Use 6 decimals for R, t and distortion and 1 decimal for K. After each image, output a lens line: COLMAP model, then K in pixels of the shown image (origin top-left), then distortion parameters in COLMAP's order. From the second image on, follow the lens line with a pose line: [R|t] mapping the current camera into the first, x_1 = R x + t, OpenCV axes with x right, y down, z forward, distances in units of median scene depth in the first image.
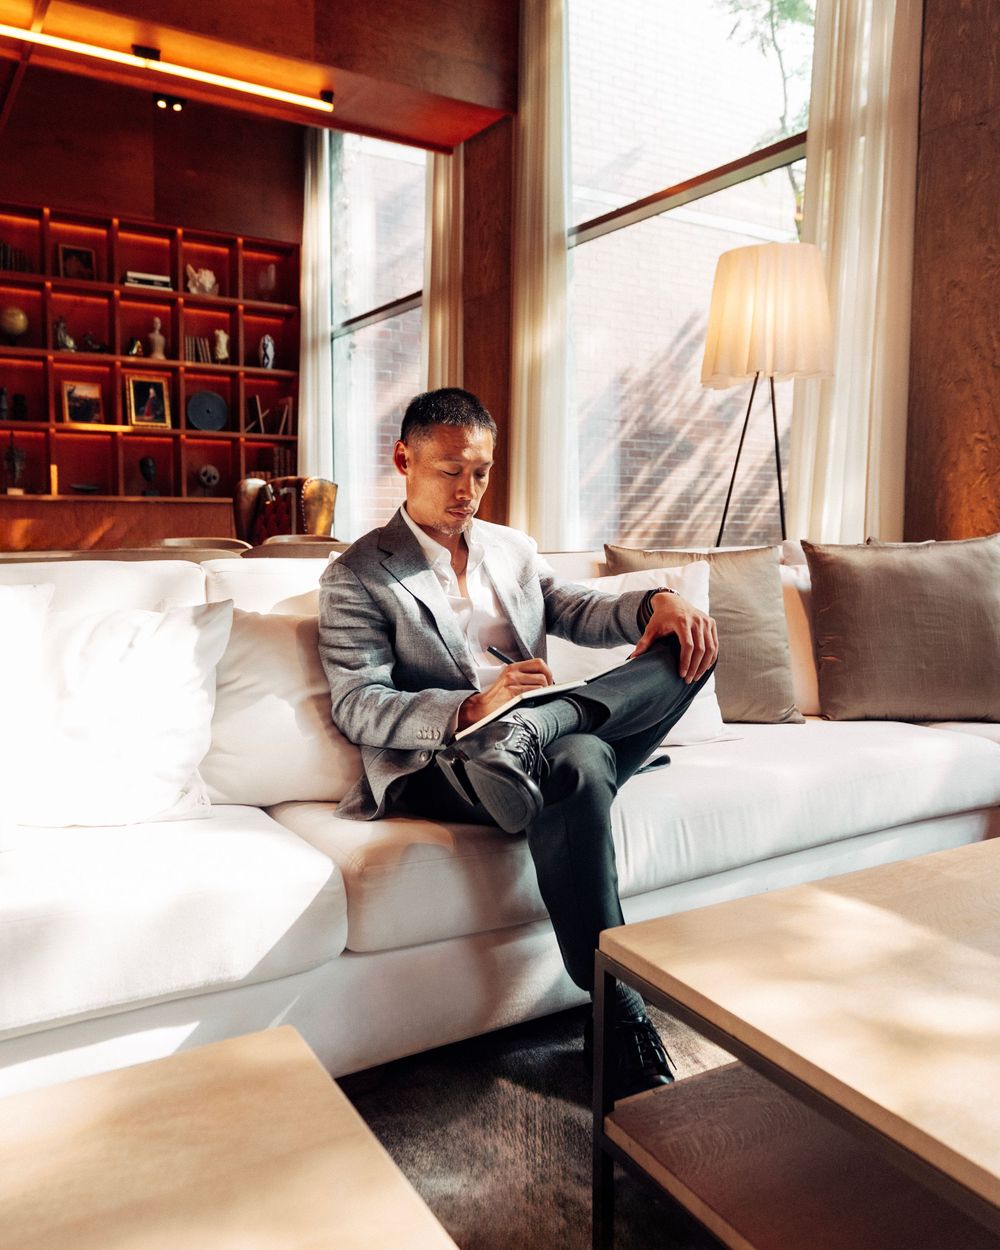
lens RADIAL K [[1027.0, 0, 500.0], [0, 1027.0, 625.0], [0, 0, 1]] dist [0.033027, -0.015918]
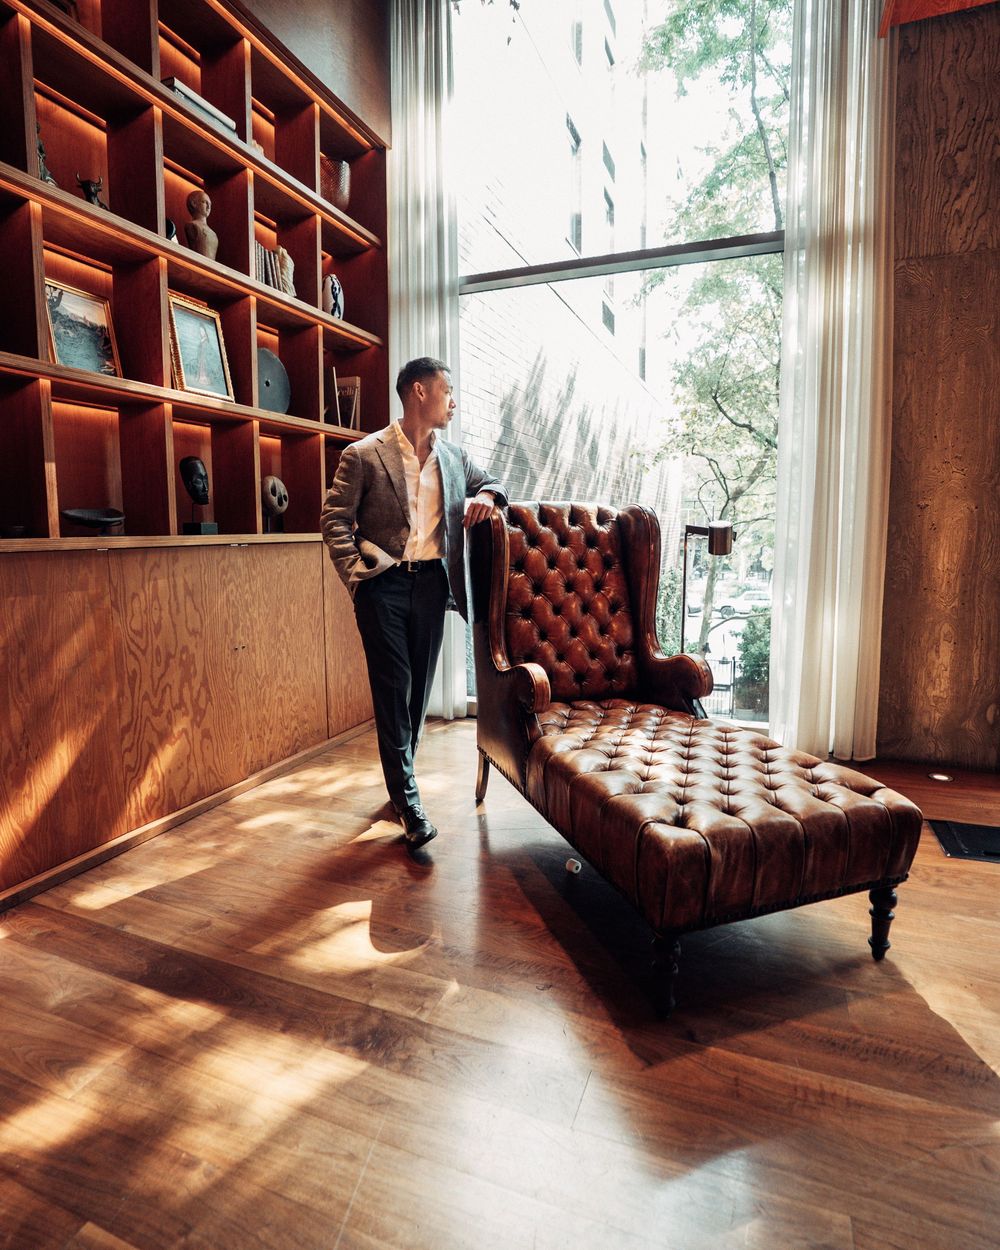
lens RADIAL K [[695.4, 0, 498.4], [0, 695.4, 593.2], [0, 0, 1]] dist [-0.002707, -0.000201]
pose [[0.805059, -0.060320, 0.590119, -0.439159], [0.058767, 0.998033, 0.021843, -0.095141], [-0.590276, 0.017095, 0.807020, 0.641692]]
